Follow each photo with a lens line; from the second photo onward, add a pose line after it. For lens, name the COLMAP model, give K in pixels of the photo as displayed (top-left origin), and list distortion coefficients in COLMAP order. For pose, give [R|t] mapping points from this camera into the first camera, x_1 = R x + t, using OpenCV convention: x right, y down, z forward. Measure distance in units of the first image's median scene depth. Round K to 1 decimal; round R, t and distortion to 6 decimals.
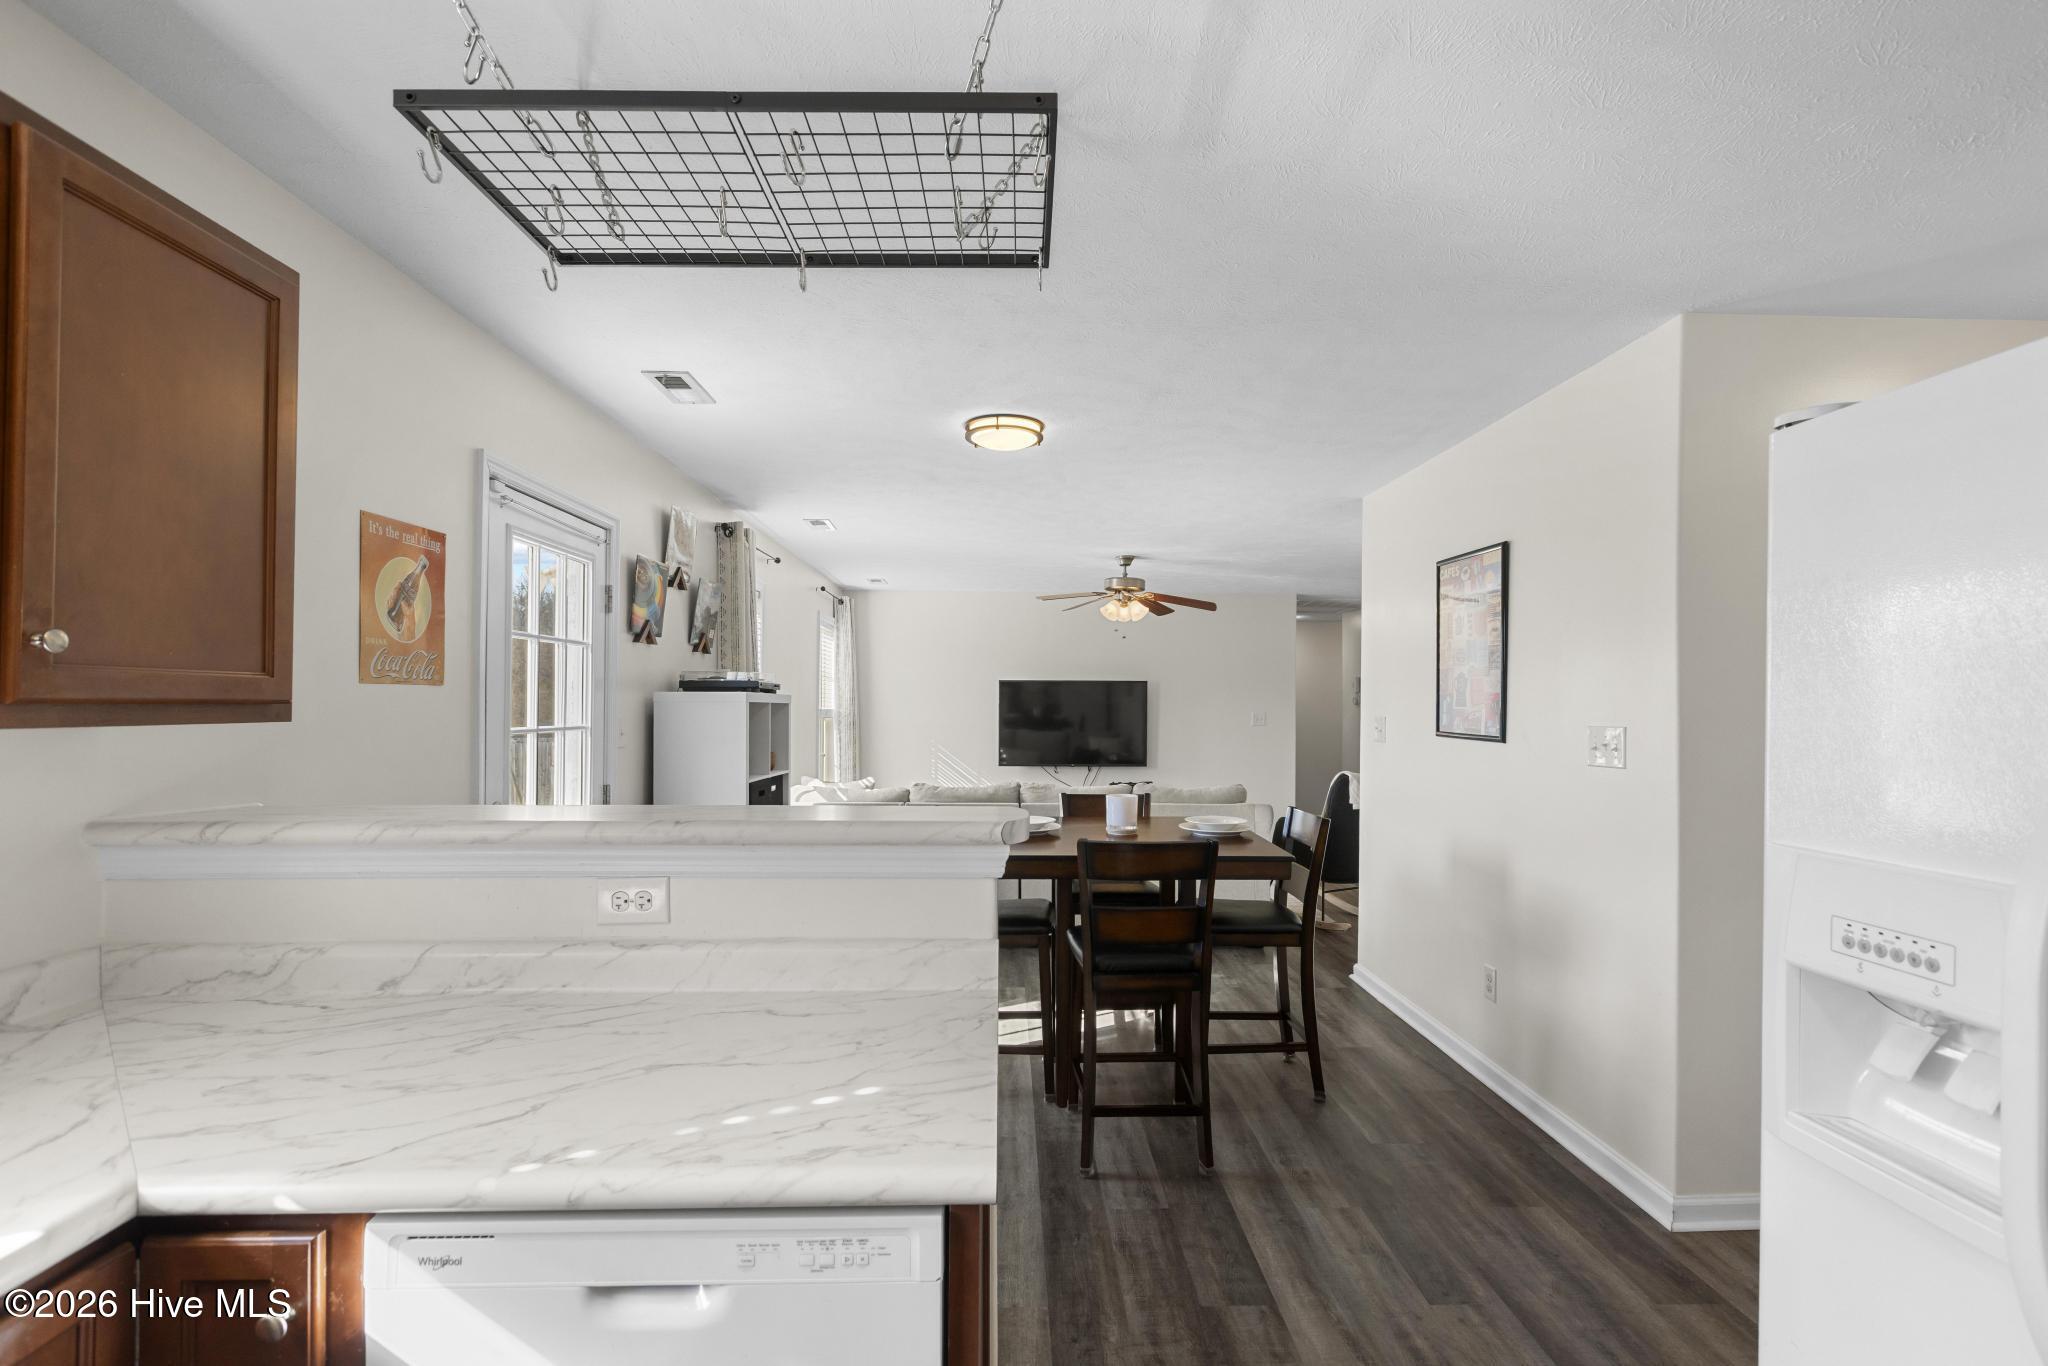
lens RADIAL K [[929.7, 0, 1031.6], [0, 929.7, 704.5], [0, 0, 1]] dist [0.004568, 0.000424]
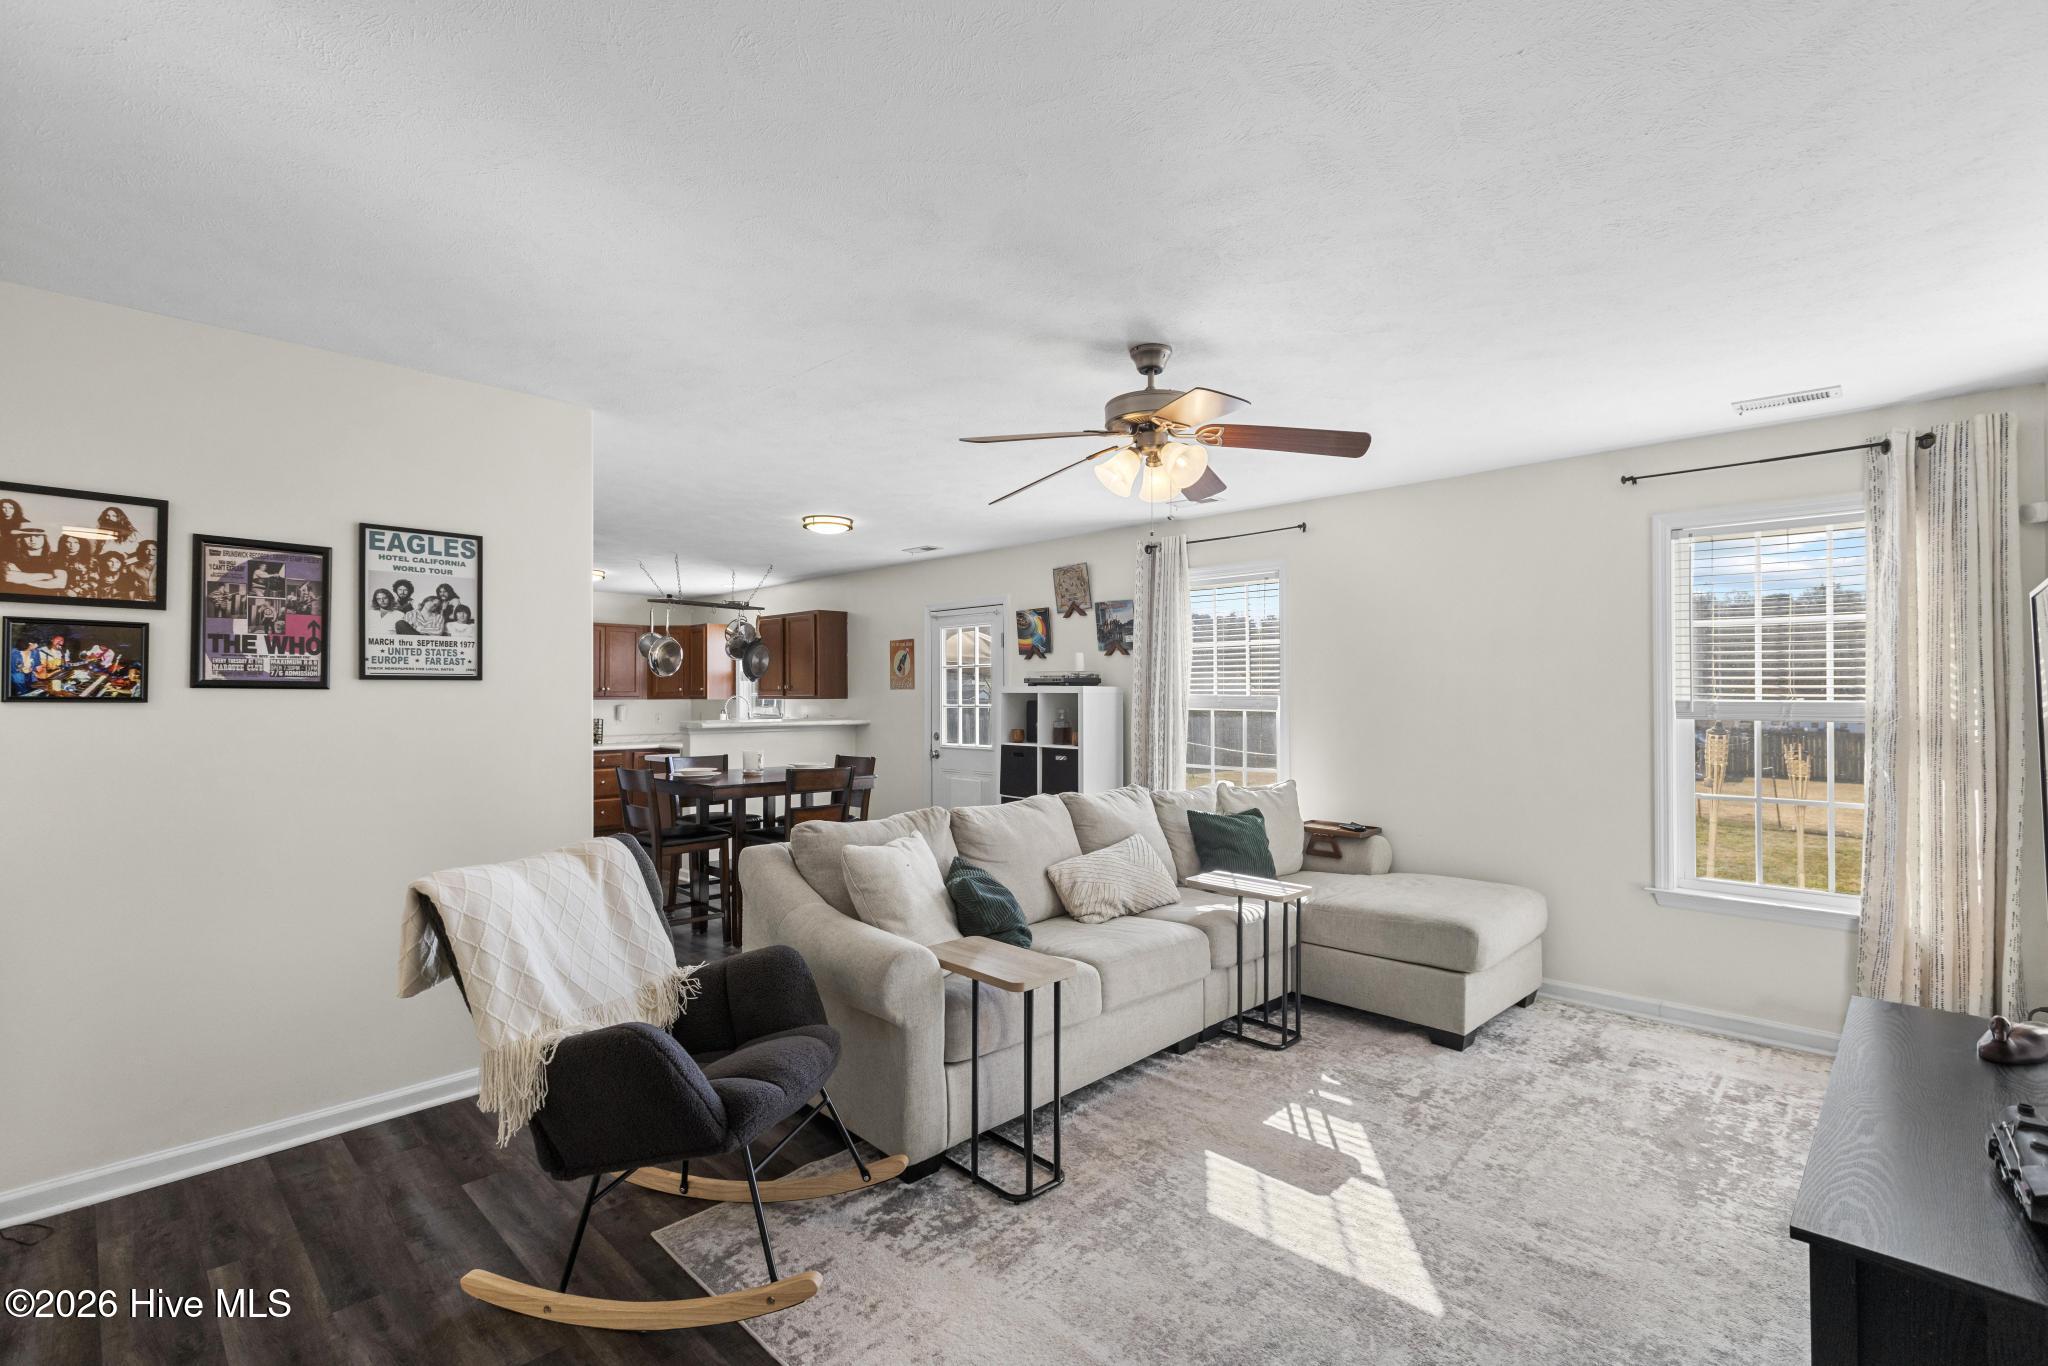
lens RADIAL K [[913.6, 0, 1024.0], [0, 913.6, 683.0], [0, 0, 1]] dist [-0.000792, -0.000136]
pose [[-0.715670, -0.011637, -0.698342, 1.057955], [0.000639, 0.999850, -0.017317, 0.009908], [0.698439, -0.012840, -0.715555, 3.036376]]
